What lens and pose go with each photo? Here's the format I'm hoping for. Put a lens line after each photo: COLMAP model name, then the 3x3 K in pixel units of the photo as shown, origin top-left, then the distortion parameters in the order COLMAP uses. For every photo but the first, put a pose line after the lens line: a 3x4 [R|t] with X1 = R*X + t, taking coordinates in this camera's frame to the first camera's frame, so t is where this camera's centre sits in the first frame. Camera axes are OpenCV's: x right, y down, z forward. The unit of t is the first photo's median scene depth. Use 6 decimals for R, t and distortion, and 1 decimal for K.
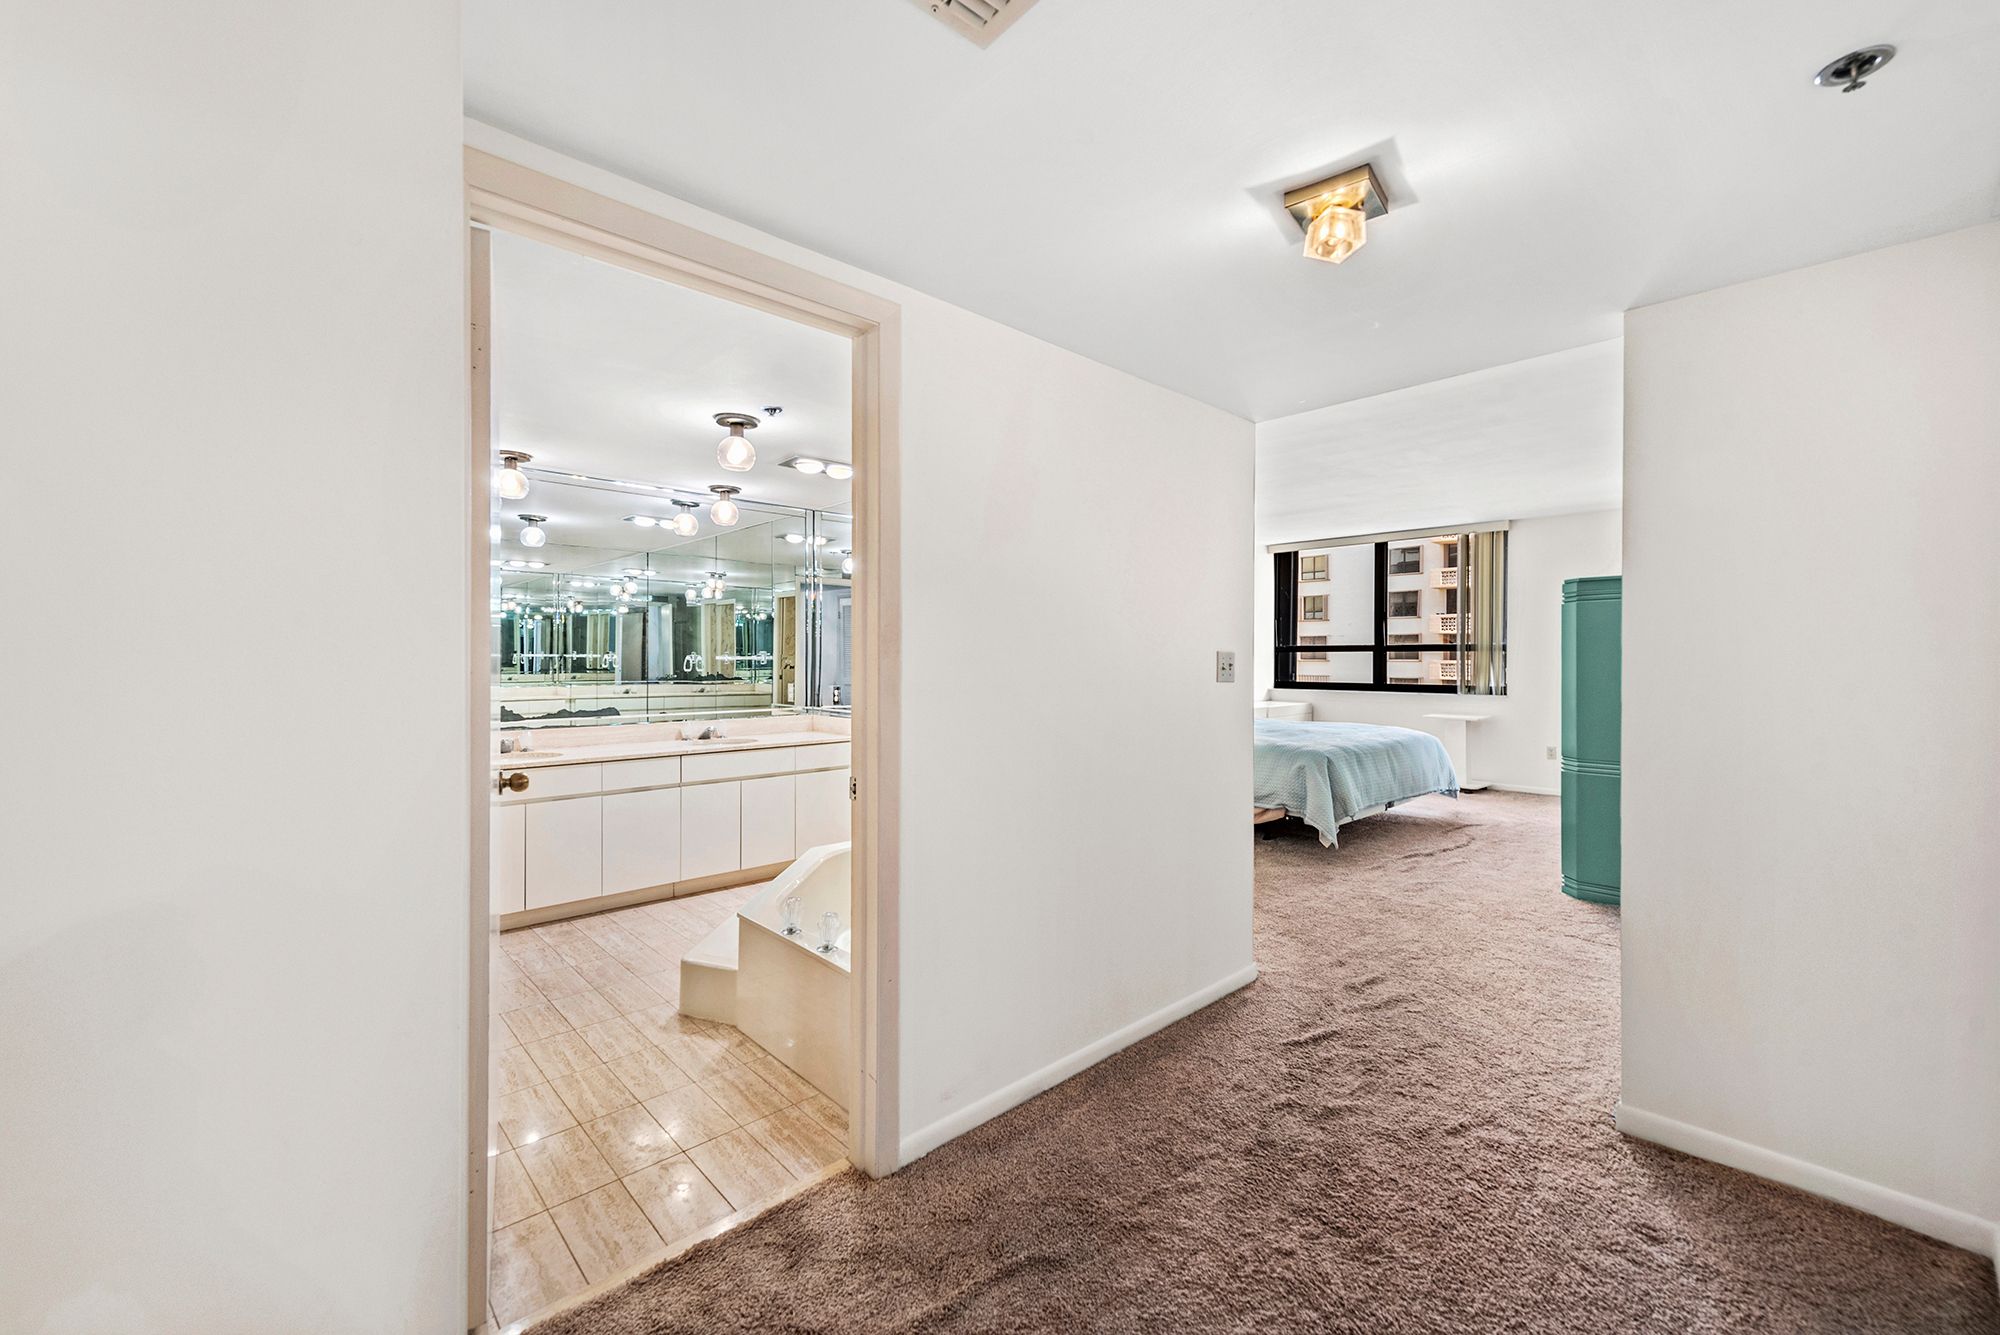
lens RADIAL K [[796.3, 0, 999.2], [0, 796.3, 671.7], [0, 0, 1]] dist [0.010342, -0.000246]
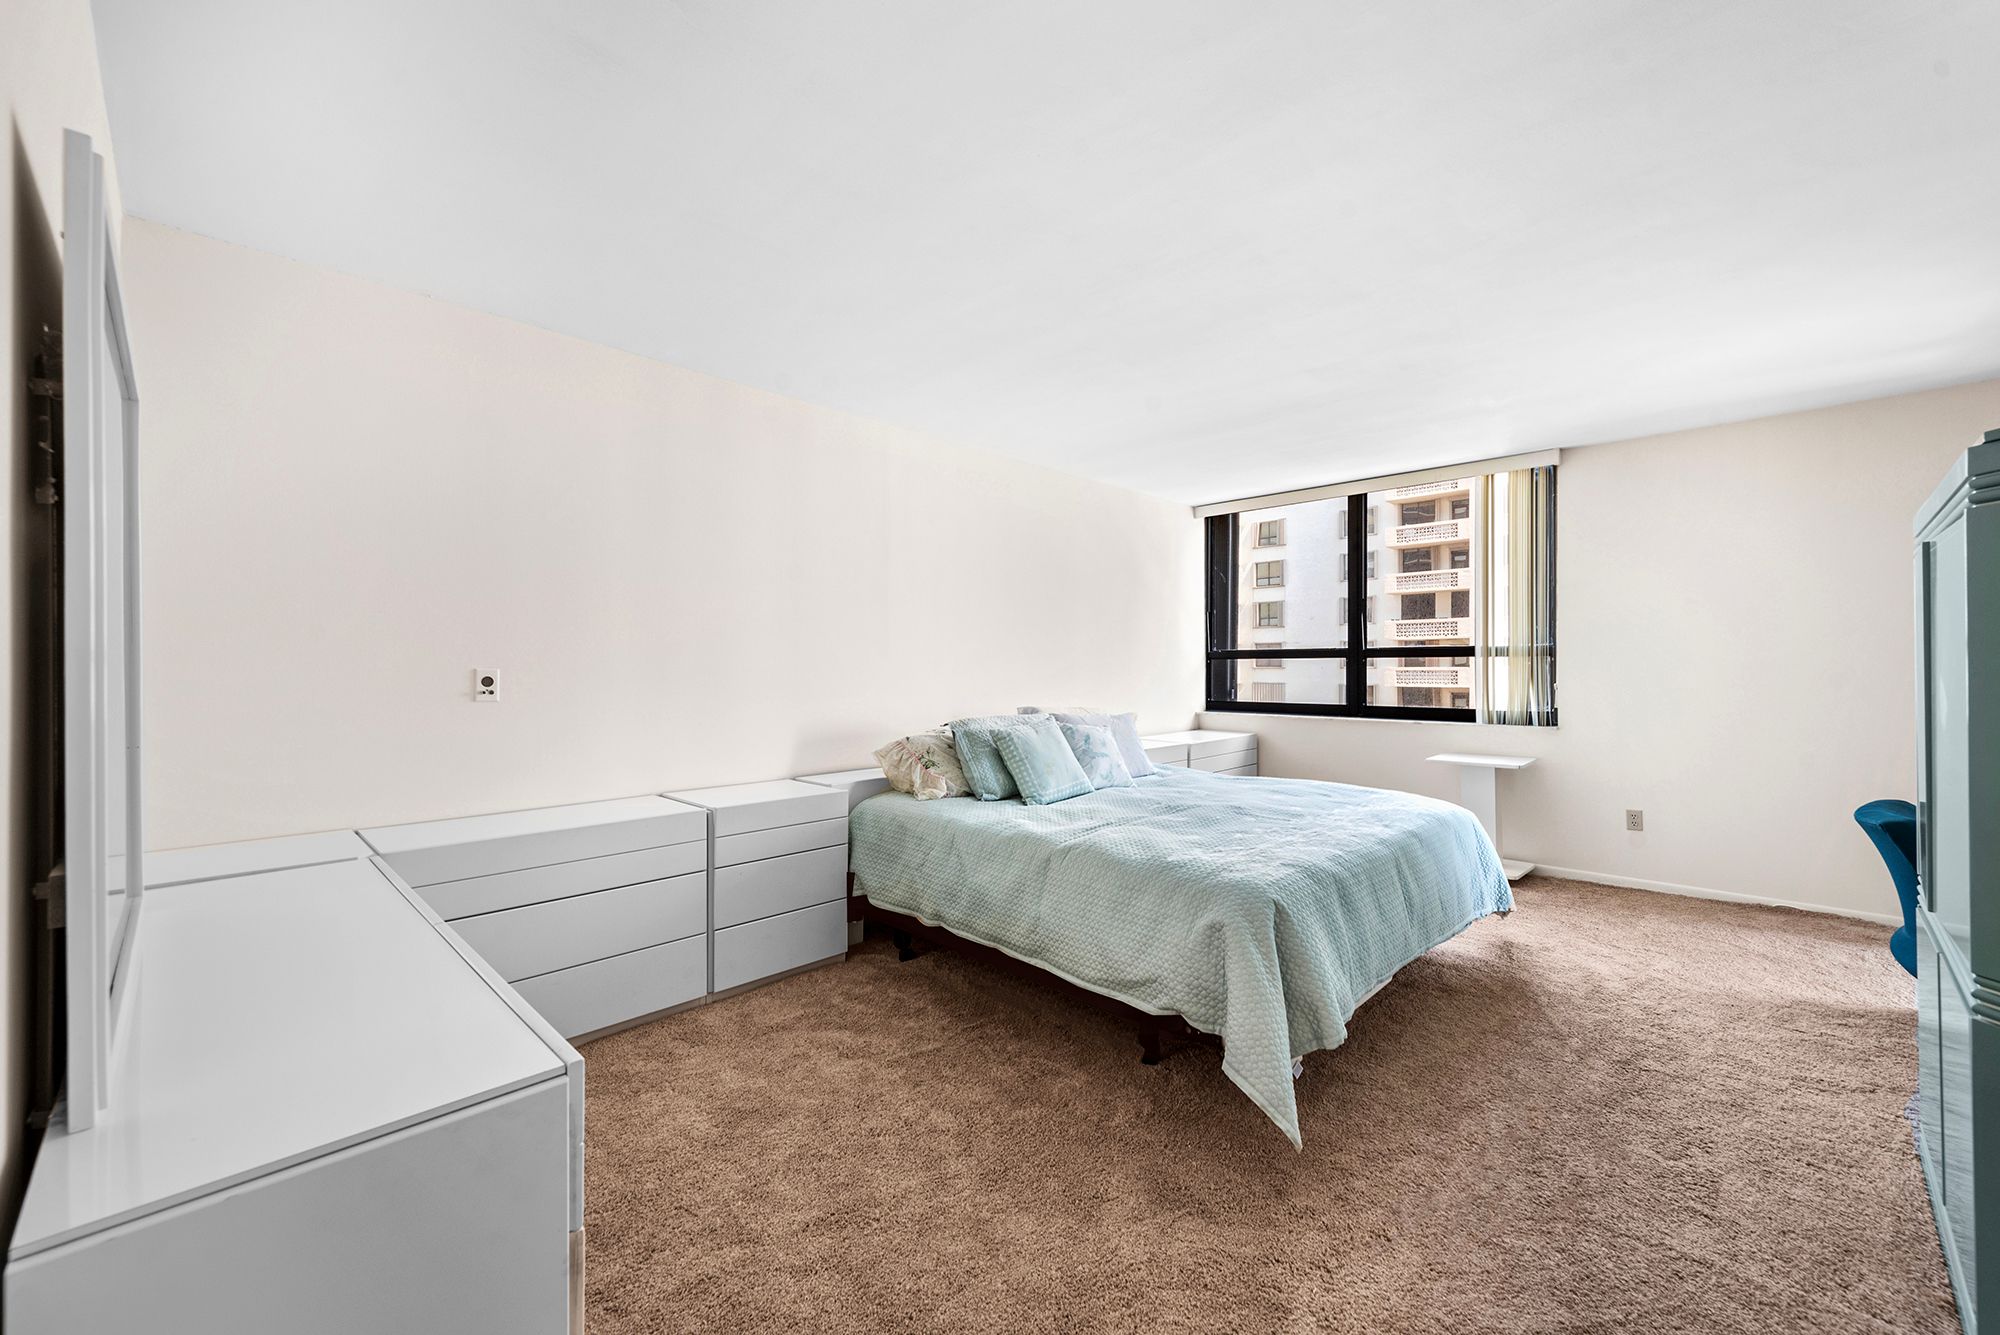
lens RADIAL K [[796.3, 0, 999.2], [0, 796.3, 671.7], [0, 0, 1]] dist [0.010342, -0.000246]
pose [[0.998826, -0.001892, 0.048395, 0.135724], [0.002339, 0.999955, -0.009167, -0.007559], [-0.048376, 0.009270, 0.998786, 0.323090]]
